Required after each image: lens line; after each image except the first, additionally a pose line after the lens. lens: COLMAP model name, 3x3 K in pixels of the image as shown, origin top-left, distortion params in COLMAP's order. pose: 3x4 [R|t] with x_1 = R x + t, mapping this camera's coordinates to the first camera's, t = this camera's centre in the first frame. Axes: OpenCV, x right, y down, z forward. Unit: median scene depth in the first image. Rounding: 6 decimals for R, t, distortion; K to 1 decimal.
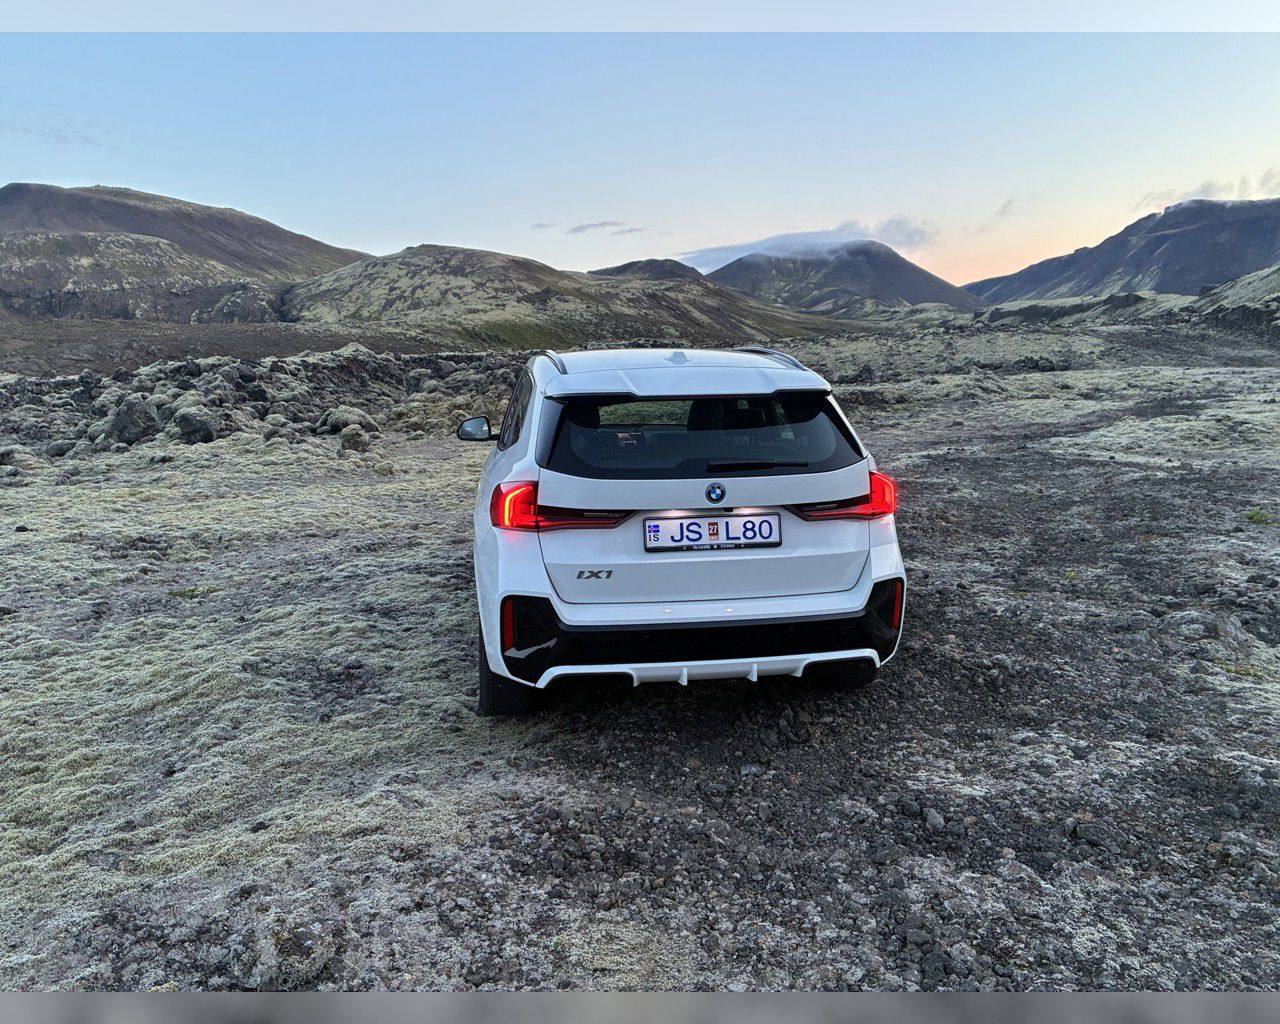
lens RADIAL K [[1001.3, 0, 630.5], [0, 1001.3, 488.3], [0, 0, 1]] dist [0.023945, -0.009721]
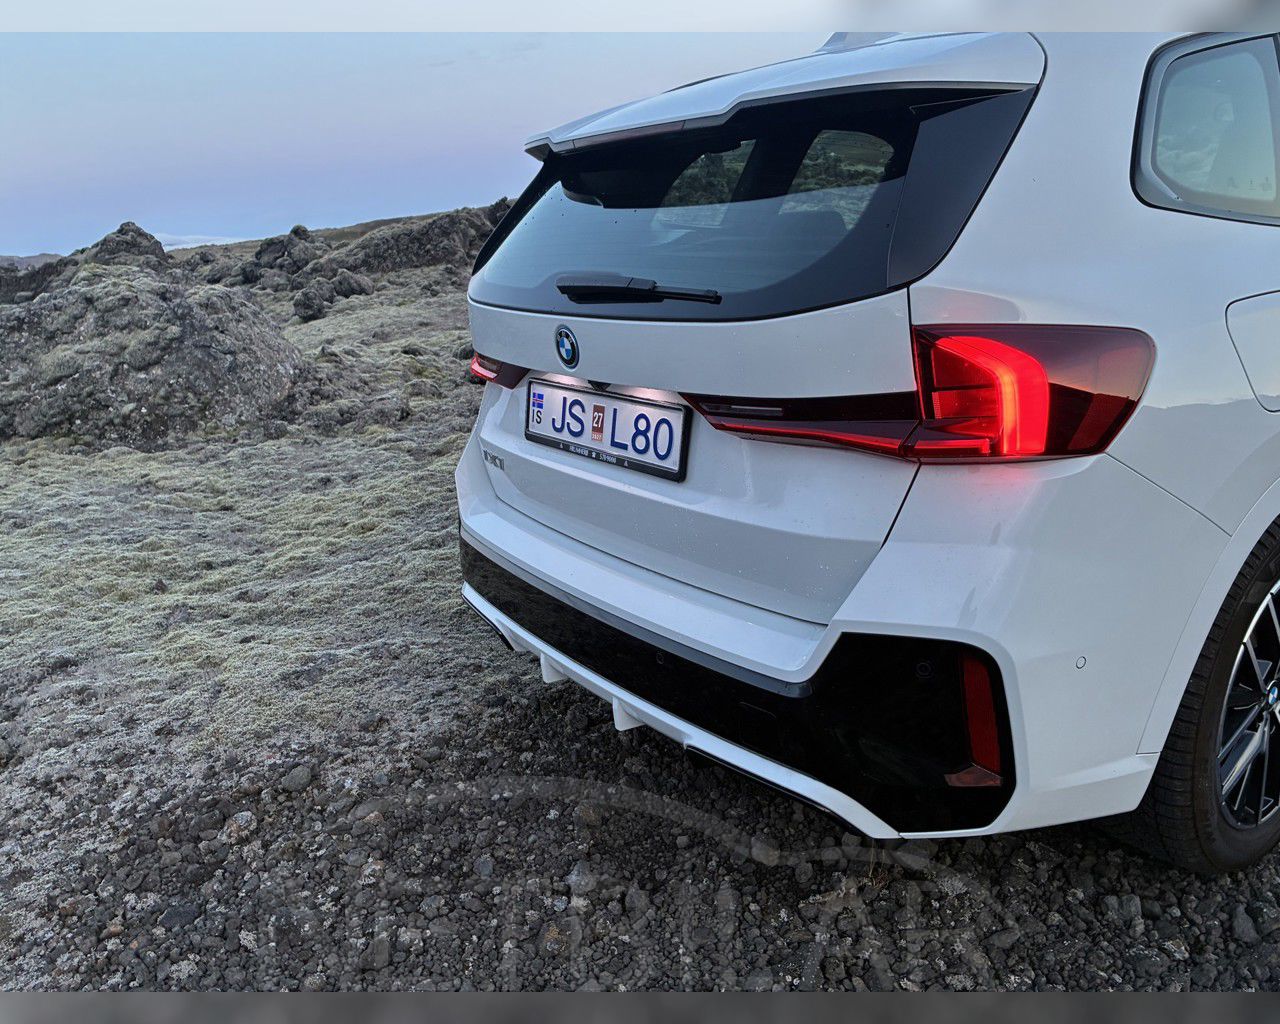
lens RADIAL K [[965.4, 0, 640.0], [0, 965.4, 512.0], [0, 0, 1]] dist [0.089302, -0.135395]
pose [[0.473457, 0.250722, -0.844380, 0.074579], [-0.022022, 0.961702, 0.273211, -0.006896], [0.880542, -0.110759, 0.460846, 0.114535]]
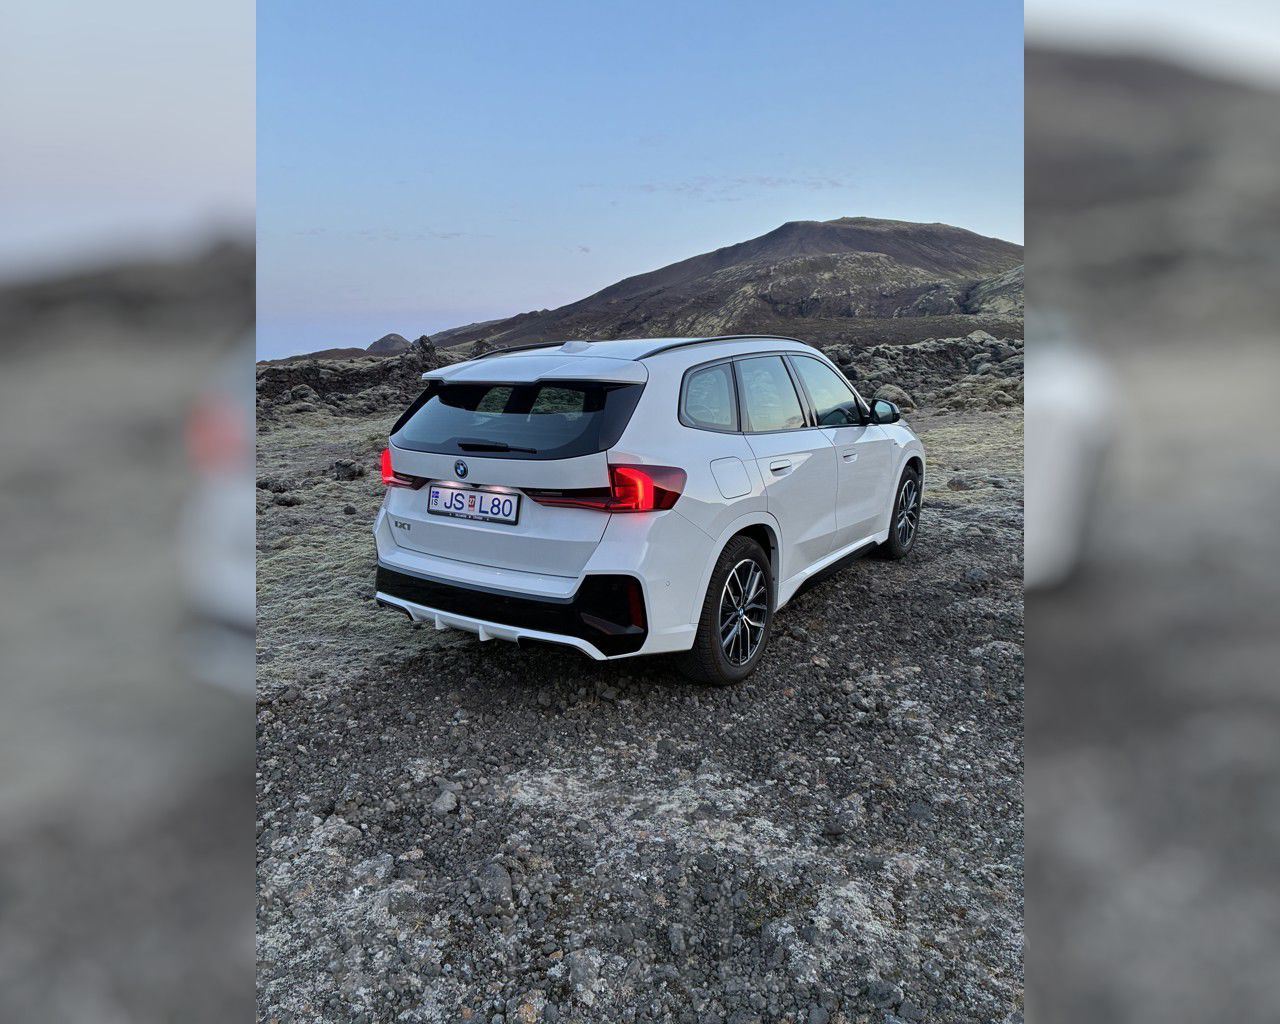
lens RADIAL K [[778.8, 0, 640.0], [0, 778.8, 512.0], [0, 0, 1]] dist [0.048253, 0.000787]
pose [[0.746156, 0.133173, -0.652316, 0.116463], [-0.079887, 0.990620, 0.110860, -0.008783], [0.660961, -0.030608, 0.749796, 0.067100]]
